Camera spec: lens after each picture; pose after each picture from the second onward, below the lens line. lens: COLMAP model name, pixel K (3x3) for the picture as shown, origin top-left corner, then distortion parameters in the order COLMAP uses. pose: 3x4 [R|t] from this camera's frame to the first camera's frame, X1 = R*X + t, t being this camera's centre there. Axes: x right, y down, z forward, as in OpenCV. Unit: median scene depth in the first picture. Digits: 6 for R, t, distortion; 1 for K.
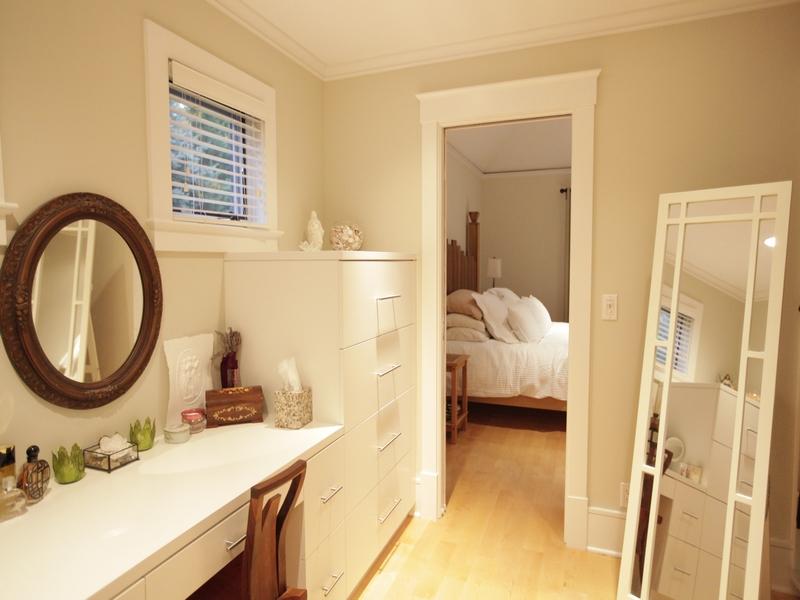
lens RADIAL K [[471.3, 0, 400.0], [0, 471.3, 300.0], [0, 0, 1]] dist [-0.000355, 0.000032]
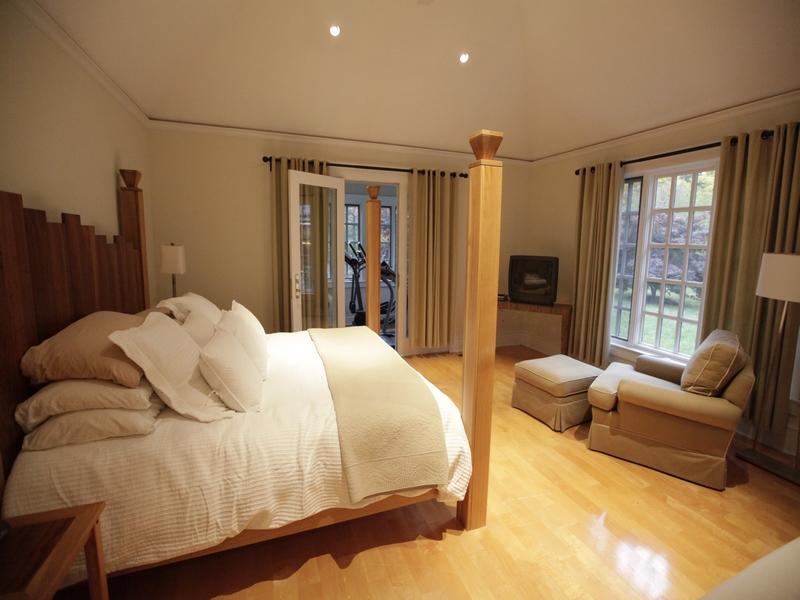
lens RADIAL K [[361.0, 0, 399.5], [0, 361.0, 279.8], [0, 0, 1]] dist [-0.031103, -0.000012]
pose [[0.743323, -0.063654, 0.665898, 0.135480], [0.040570, 0.997920, 0.050105, -0.069998], [-0.667702, -0.010228, 0.744359, 0.554806]]
